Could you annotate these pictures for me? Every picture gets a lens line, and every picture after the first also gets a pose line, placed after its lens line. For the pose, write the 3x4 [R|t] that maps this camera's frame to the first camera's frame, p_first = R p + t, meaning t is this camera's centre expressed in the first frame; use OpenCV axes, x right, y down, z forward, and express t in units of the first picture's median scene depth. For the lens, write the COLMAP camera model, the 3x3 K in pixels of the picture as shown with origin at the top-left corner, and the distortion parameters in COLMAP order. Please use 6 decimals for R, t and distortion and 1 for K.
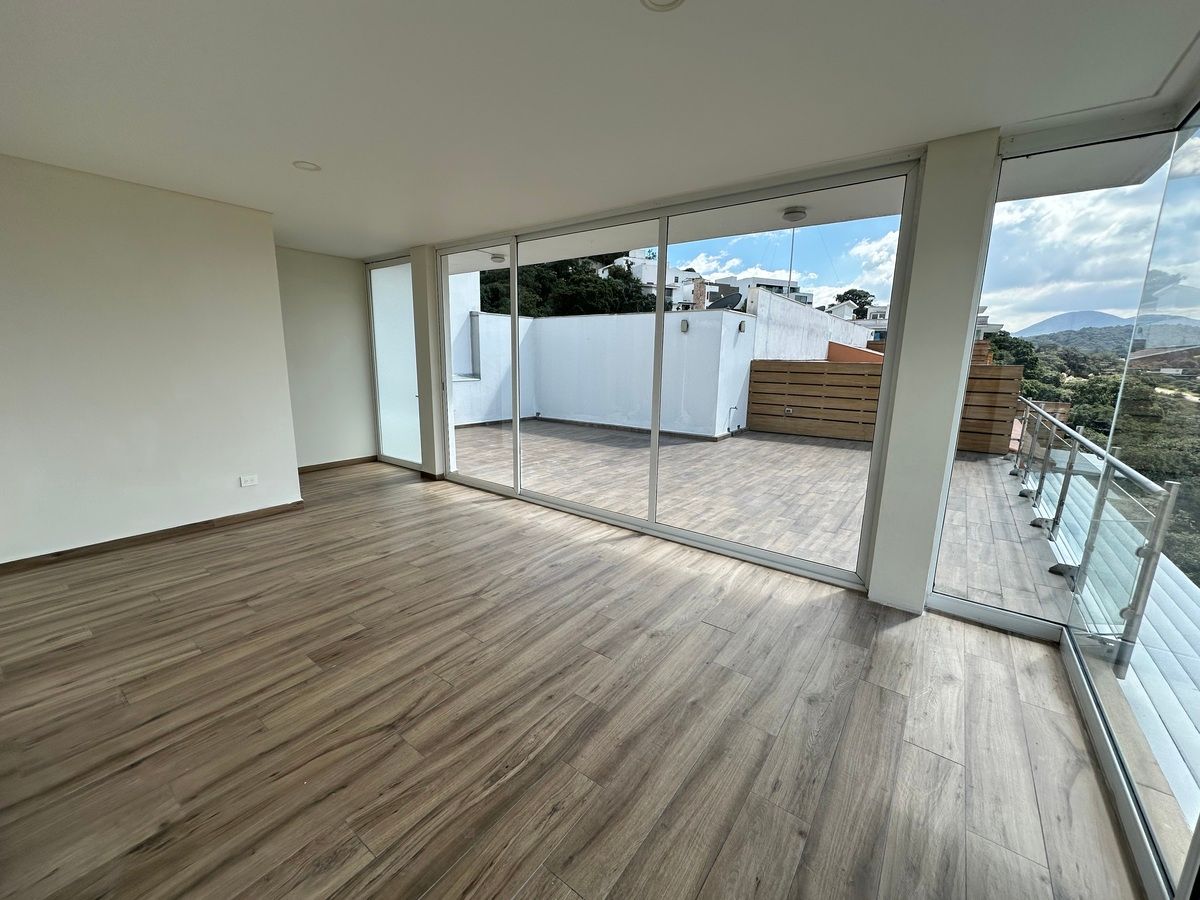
lens RADIAL K [[478.4, 0, 594.2], [0, 478.4, 450.0], [0, 0, 1]] dist [-0.000197, -0.000101]
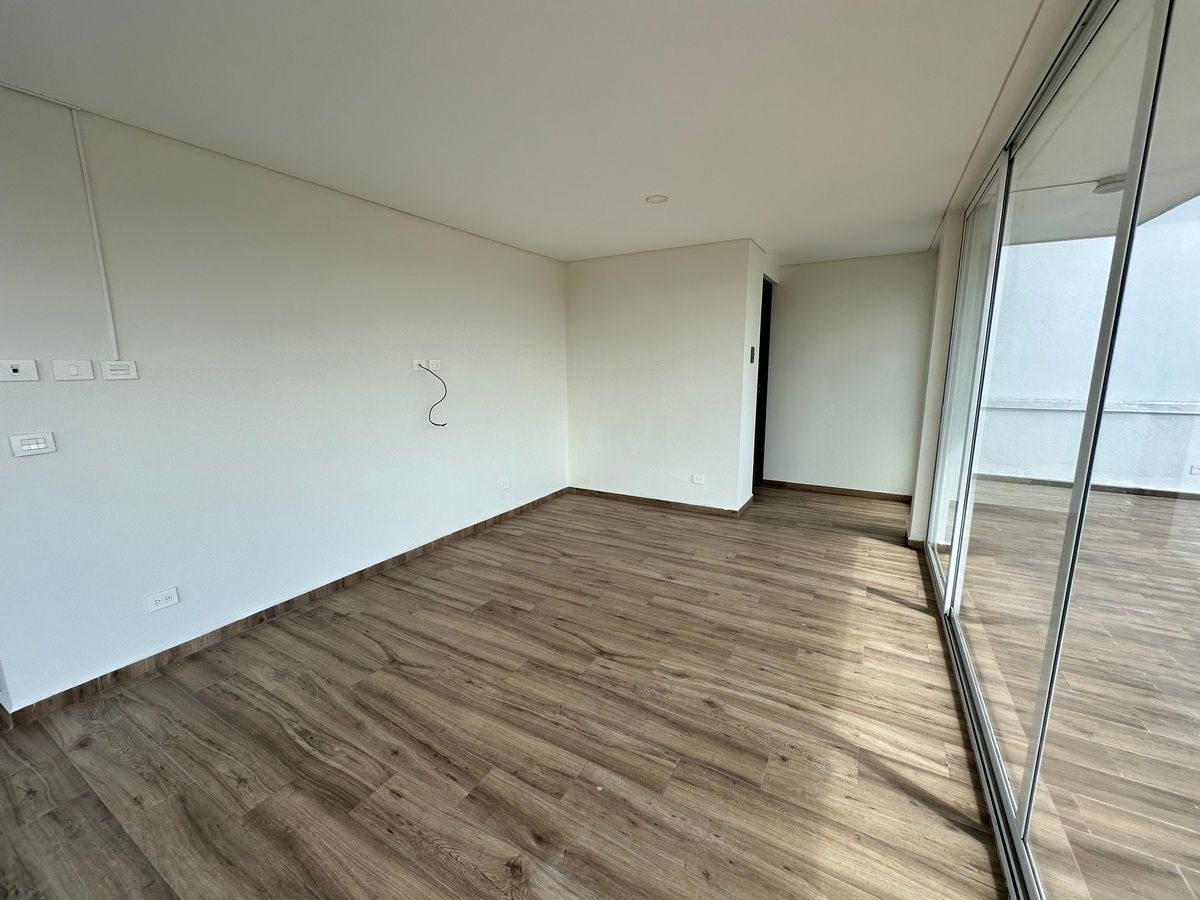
lens RADIAL K [[478.4, 0, 597.8], [0, 478.4, 446.6], [0, 0, 1]] dist [-0.000197, -0.000101]
pose [[0.129887, 0.152254, -0.979769, 0.419234], [-0.183848, 0.974704, 0.127094, -0.129727], [0.974335, 0.163621, 0.154593, 0.630017]]
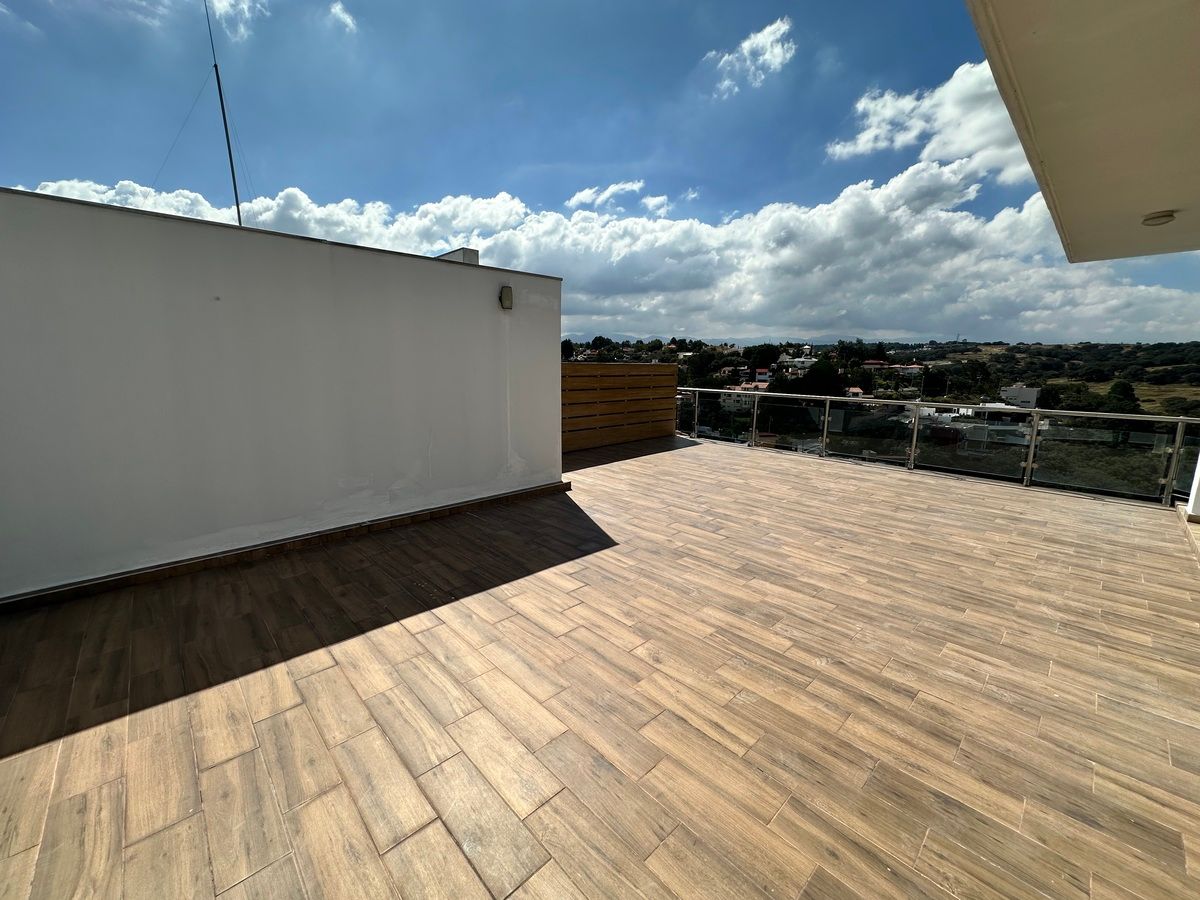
lens RADIAL K [[478.4, 0, 596.4], [0, 478.4, 449.7], [0, 0, 1]] dist [-0.000197, -0.000101]
pose [[0.162376, -0.182659, 0.969675, -0.851335], [0.184290, 0.971039, 0.152056, -0.385067], [-0.969366, 0.154011, 0.191336, 2.020143]]
